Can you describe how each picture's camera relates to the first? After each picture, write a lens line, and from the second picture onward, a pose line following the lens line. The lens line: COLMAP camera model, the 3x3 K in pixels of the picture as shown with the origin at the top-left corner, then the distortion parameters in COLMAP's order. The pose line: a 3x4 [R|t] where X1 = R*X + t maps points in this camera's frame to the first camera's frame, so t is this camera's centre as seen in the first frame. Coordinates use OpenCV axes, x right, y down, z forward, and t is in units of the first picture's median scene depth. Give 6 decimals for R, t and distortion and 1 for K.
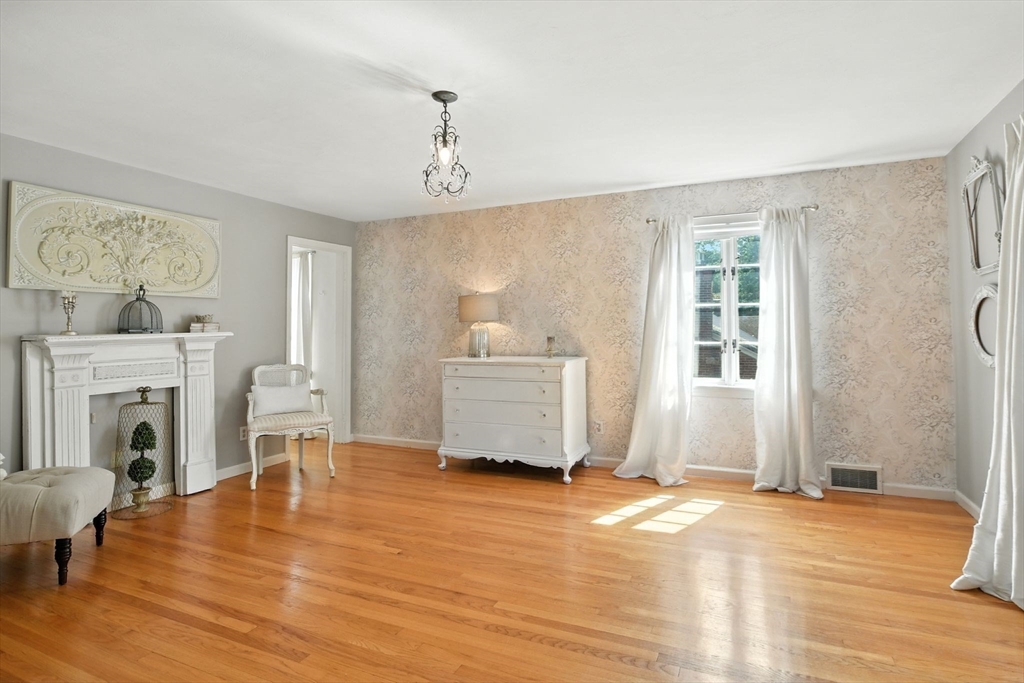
lens RADIAL K [[533.2, 0, 518.5], [0, 533.2, 329.0], [0, 0, 1]] dist [-0.001668, 0.000312]
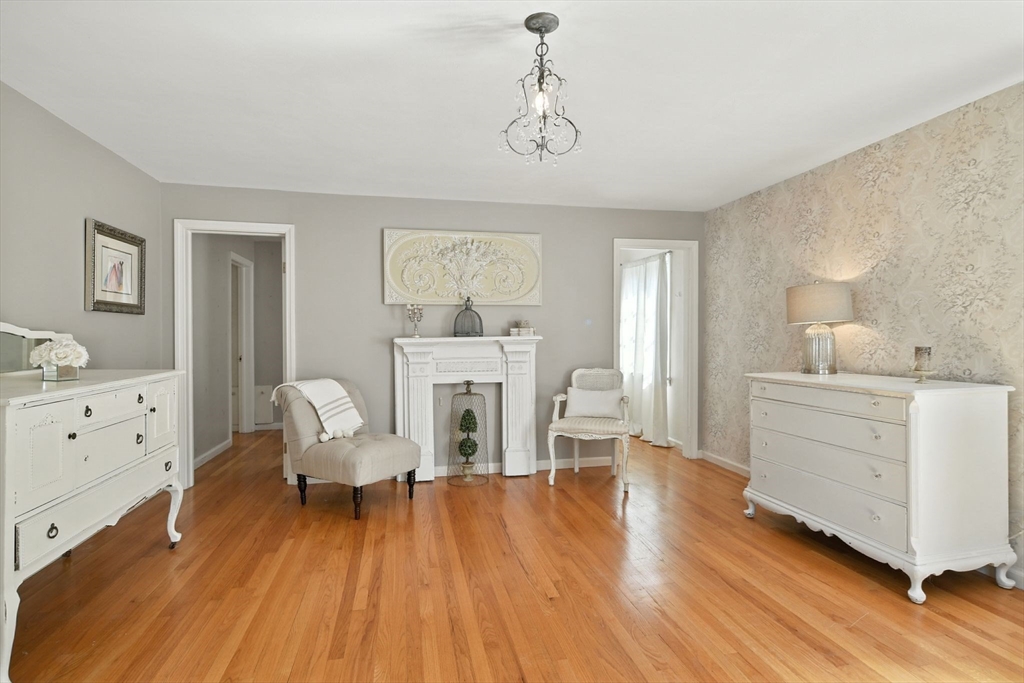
lens RADIAL K [[516.6, 0, 513.5], [0, 516.6, 349.3], [0, 0, 1]] dist [-0.008950, 0.000096]
pose [[0.602364, 0.025630, -0.797810, 0.276089], [-0.001038, 0.999509, 0.031326, -0.000057], [0.798221, -0.018041, 0.602095, 0.337698]]
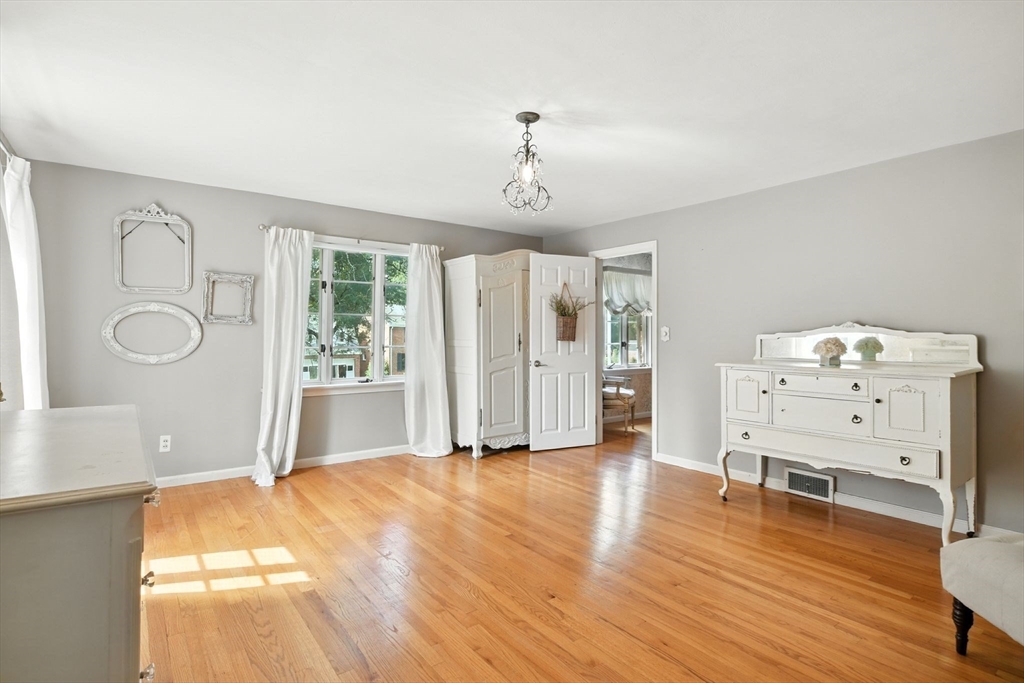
lens RADIAL K [[533.2, 0, 518.5], [0, 533.2, 329.0], [0, 0, 1]] dist [-0.001668, 0.000312]
pose [[-0.880941, 0.010169, 0.473117, -0.416654], [0.002103, 0.999843, -0.017575, 0.008110], [-0.473221, -0.014487, -0.880824, 1.278588]]
